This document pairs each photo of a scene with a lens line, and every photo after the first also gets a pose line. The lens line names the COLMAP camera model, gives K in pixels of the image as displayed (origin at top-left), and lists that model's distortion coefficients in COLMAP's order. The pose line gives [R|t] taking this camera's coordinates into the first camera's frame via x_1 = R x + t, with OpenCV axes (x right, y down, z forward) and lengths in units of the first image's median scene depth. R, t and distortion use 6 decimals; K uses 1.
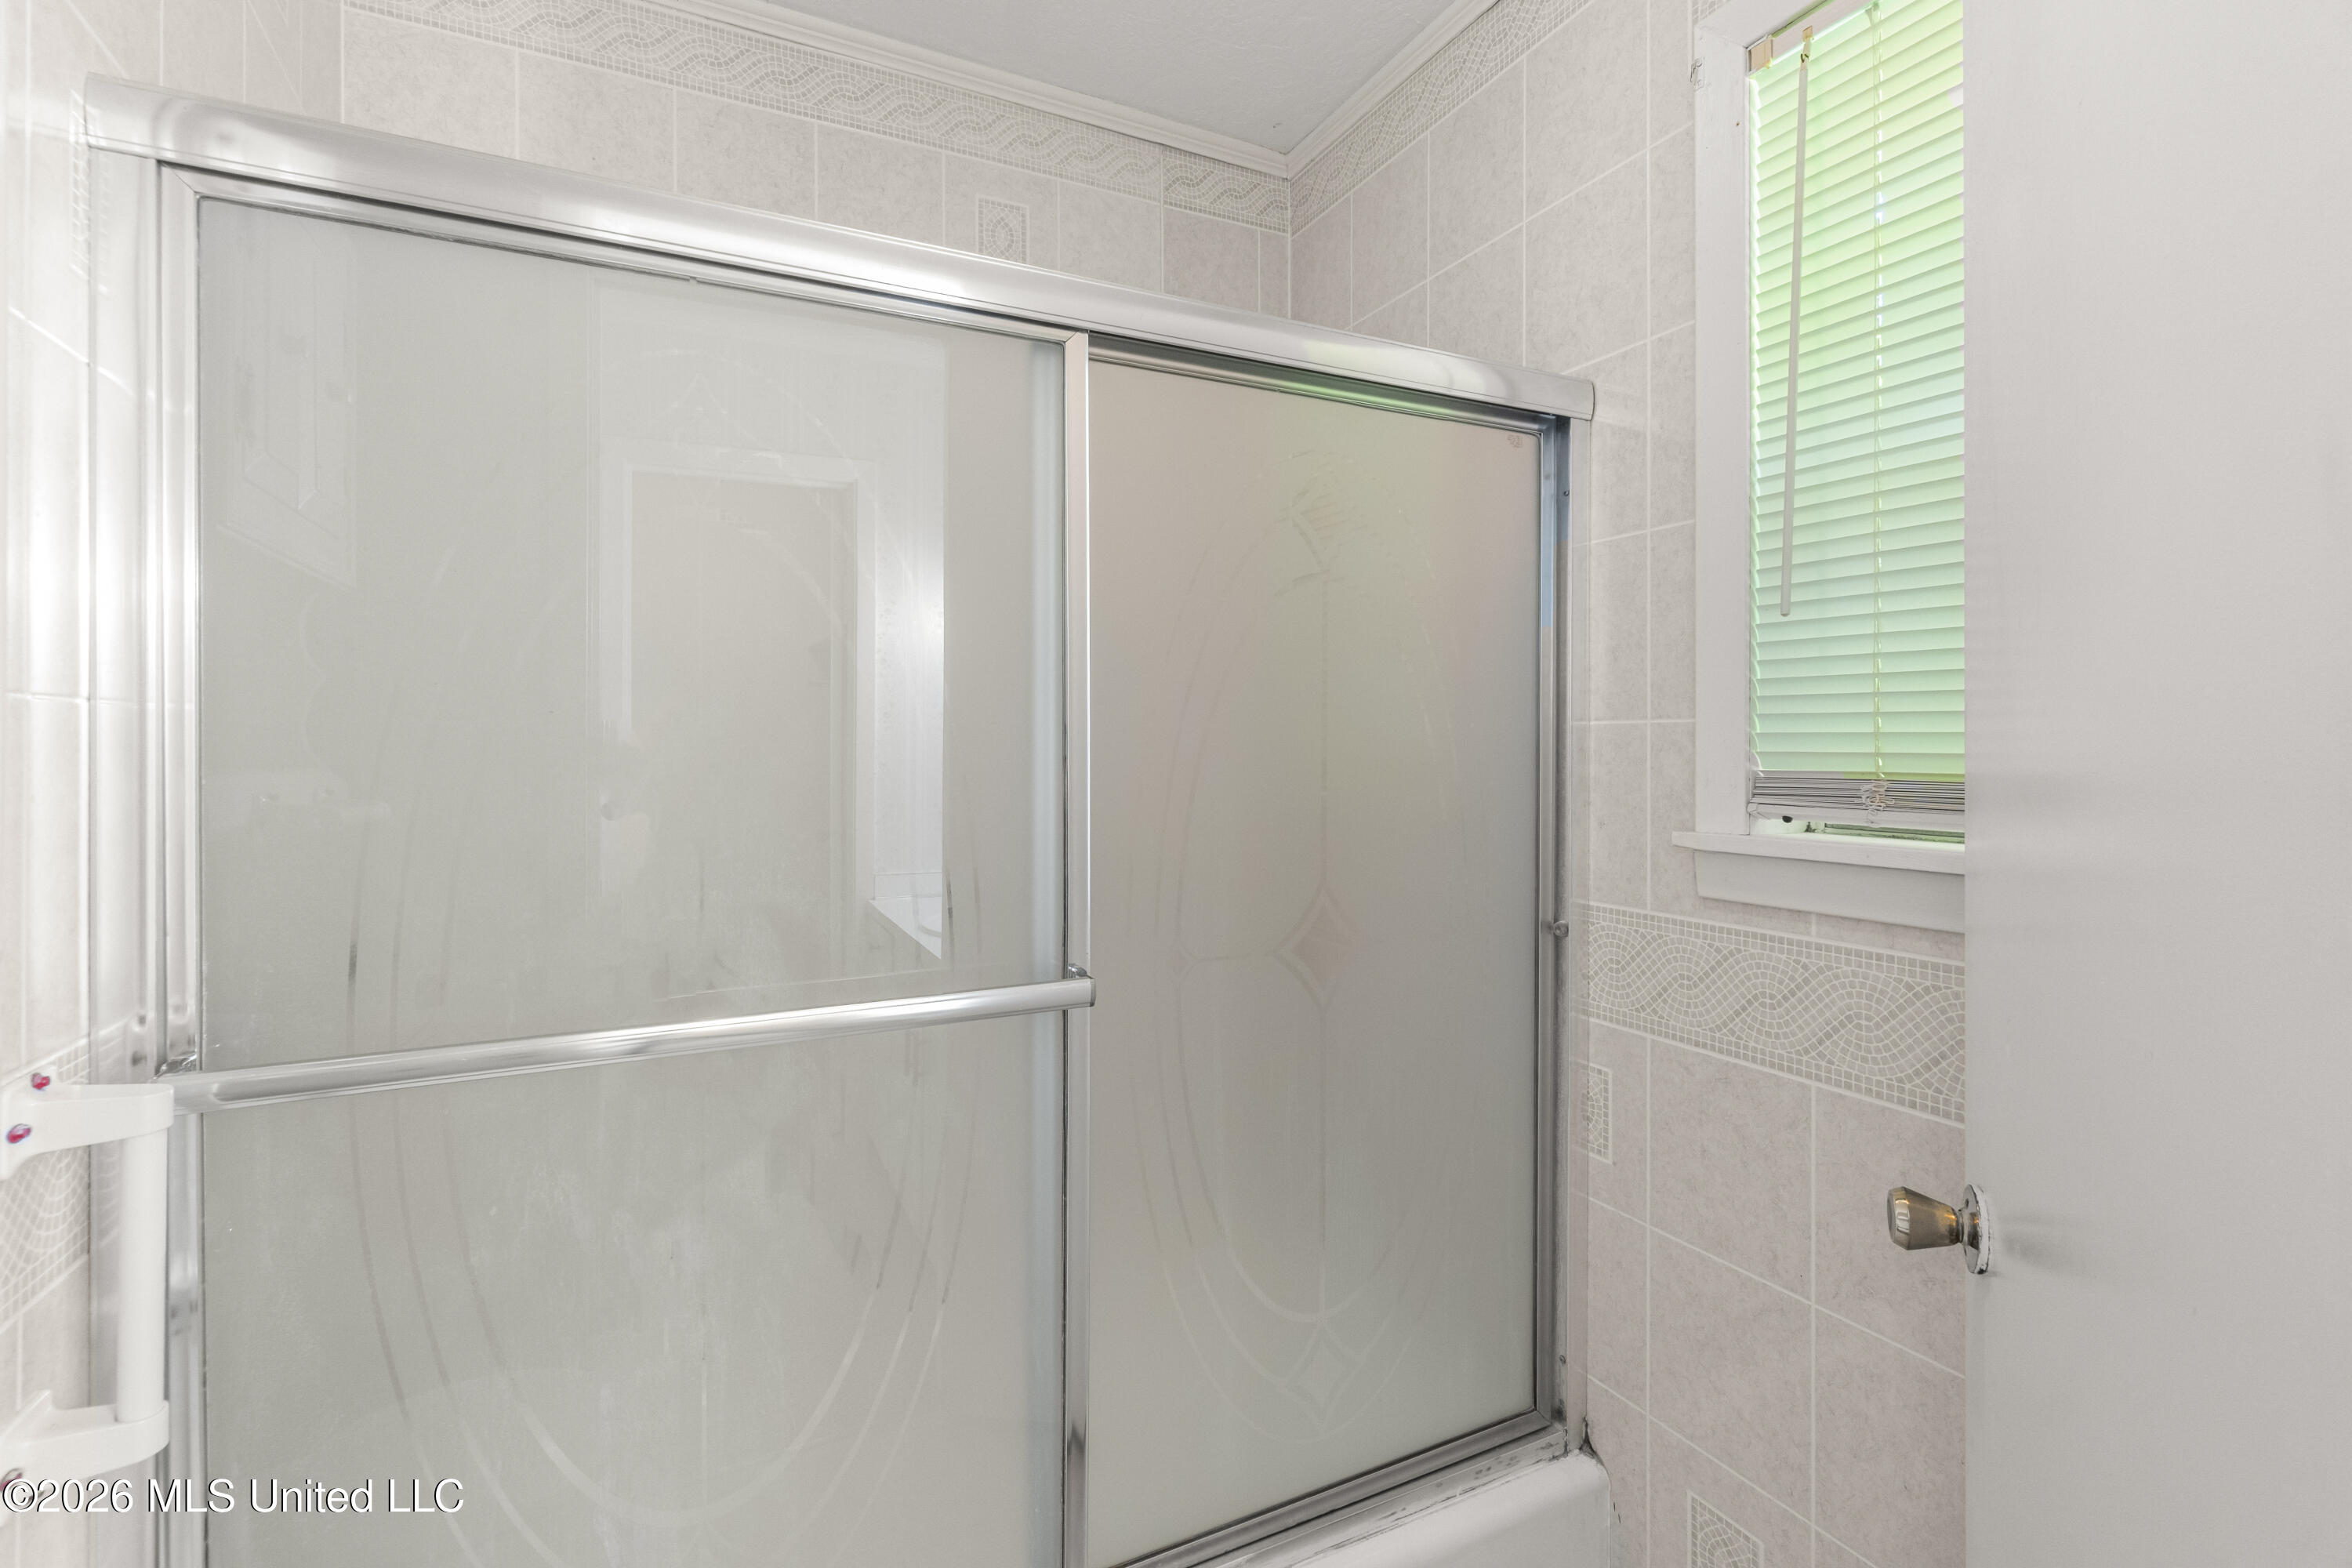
lens RADIAL K [[1046.3, 0, 1154.4], [0, 1046.3, 779.0], [0, 0, 1]] dist [0.001031, 0.000082]
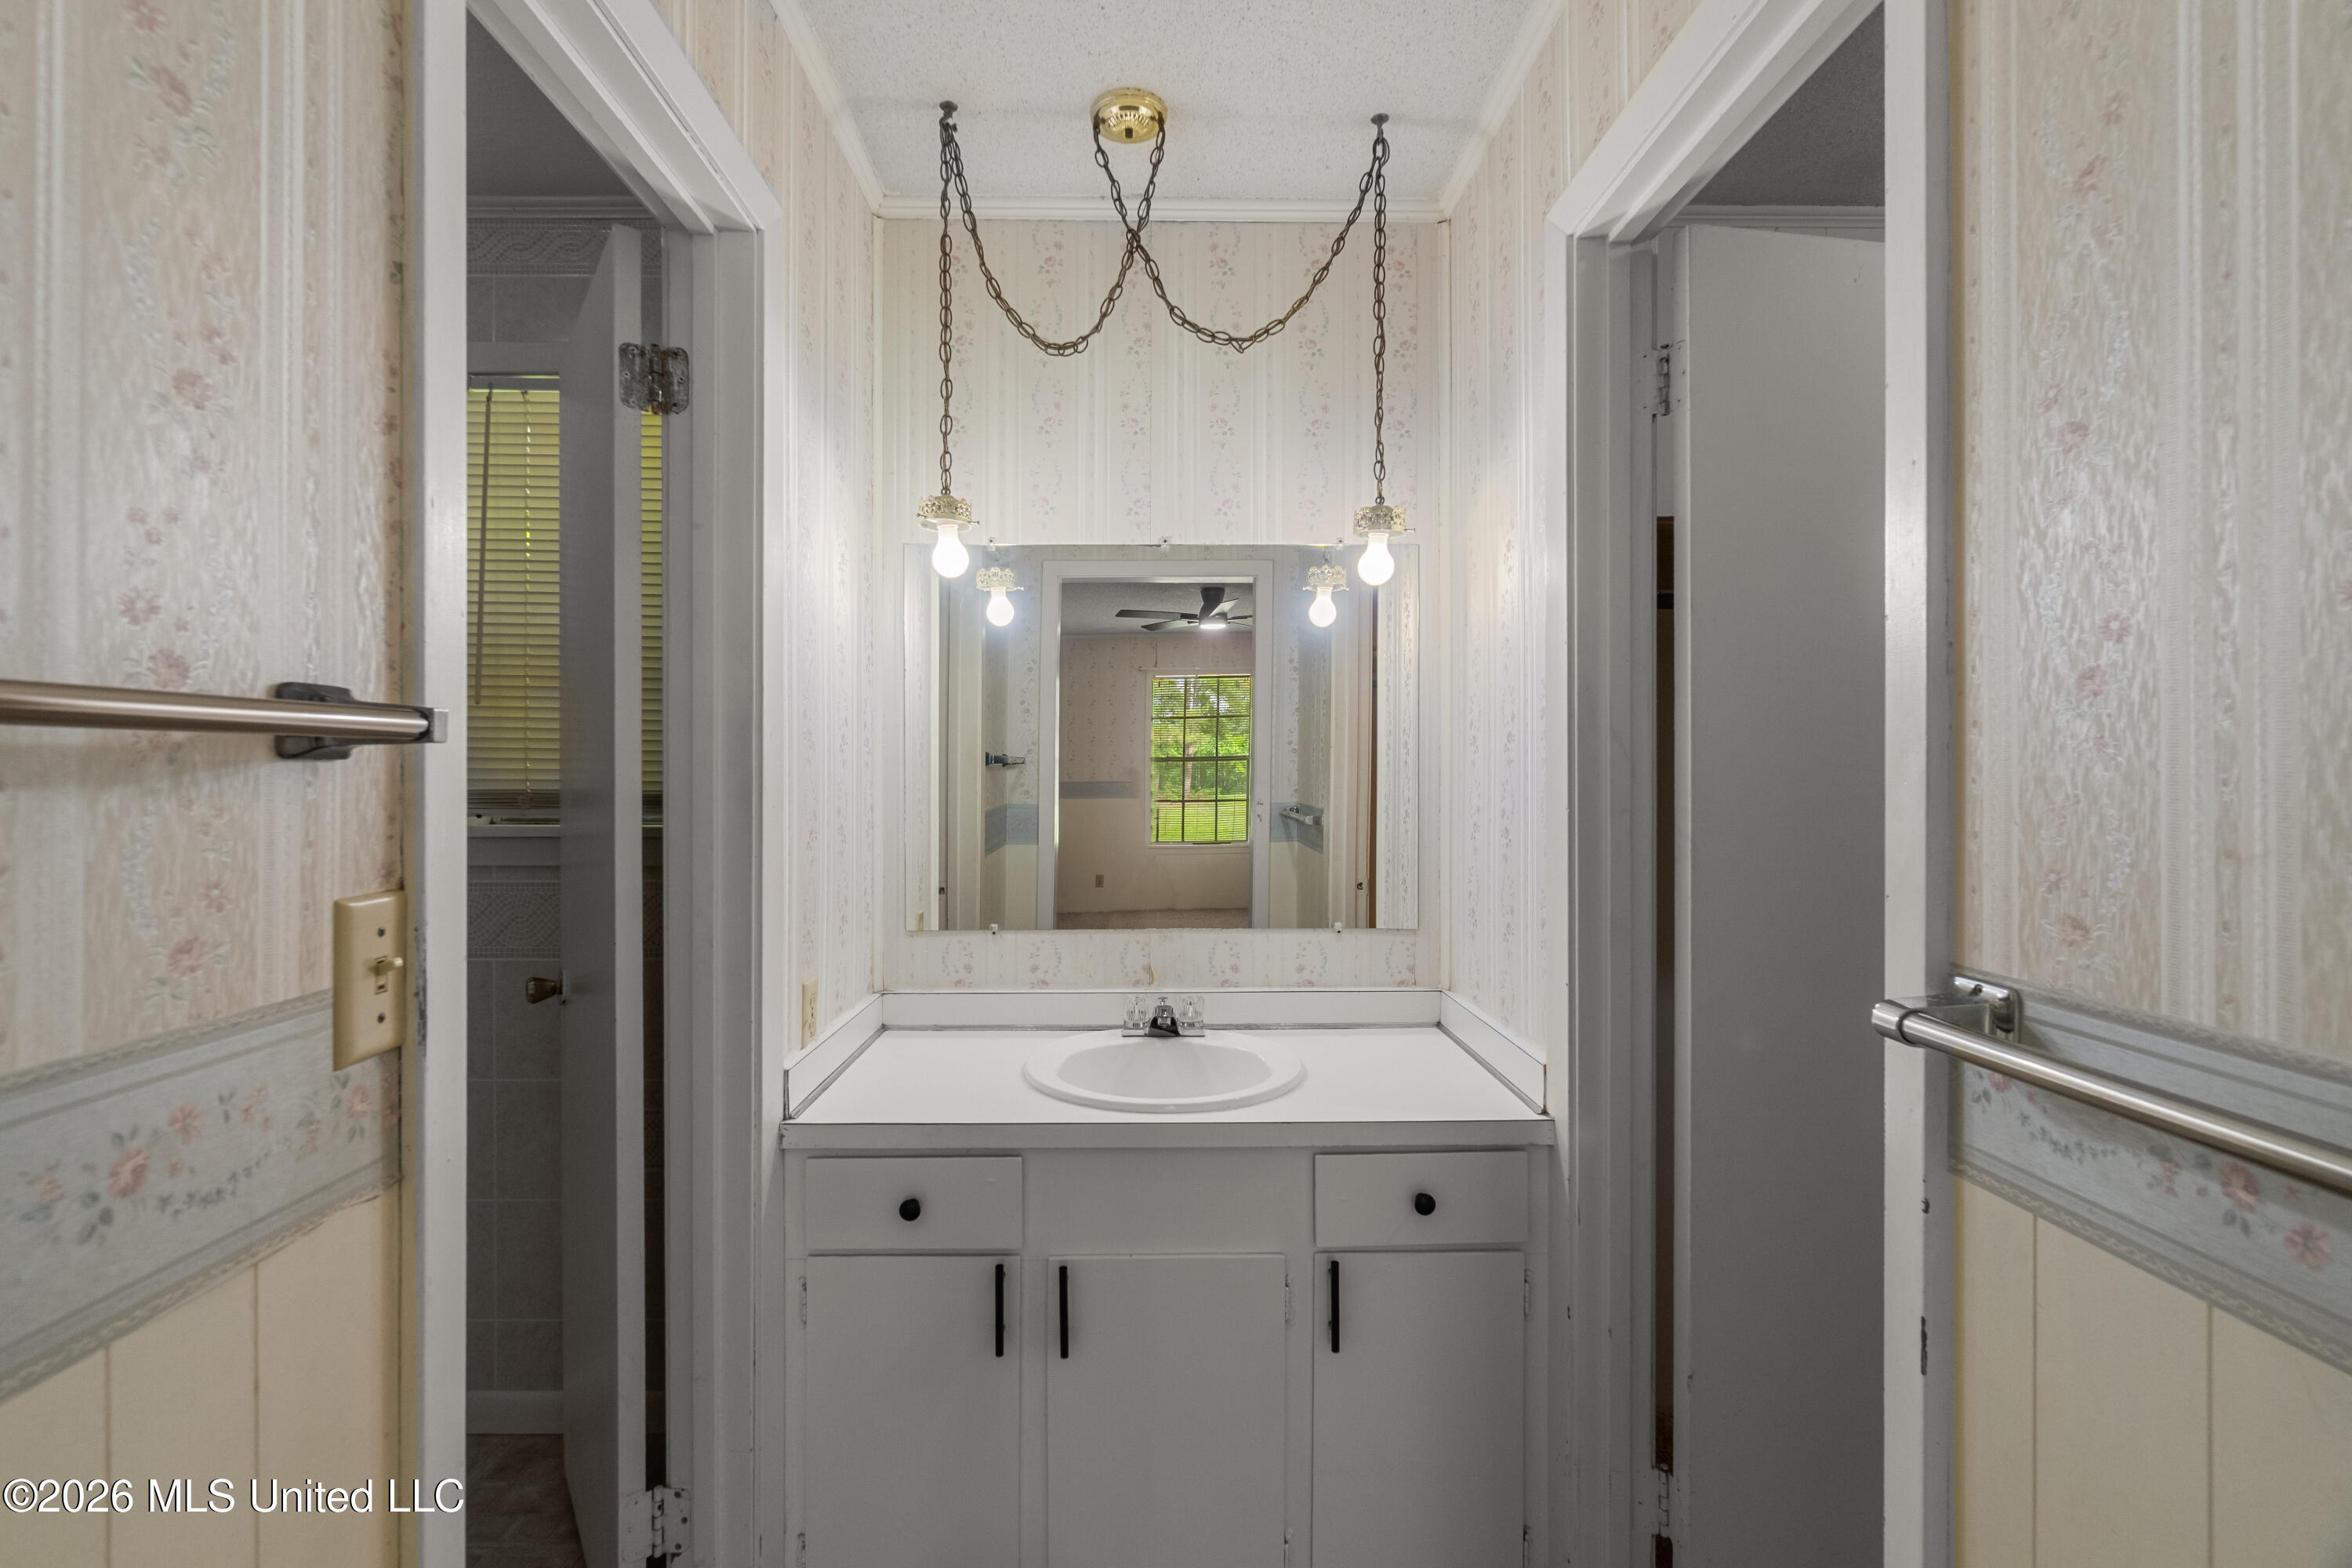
lens RADIAL K [[1033.5, 0, 1156.8], [0, 1033.5, 780.2], [0, 0, 1]] dist [-0.002478, 0.000437]
pose [[0.432991, 0.003379, 0.901392, -0.524501], [0.003698, 0.999978, -0.005525, -0.008390], [-0.901390, 0.005726, 0.432969, -0.874472]]
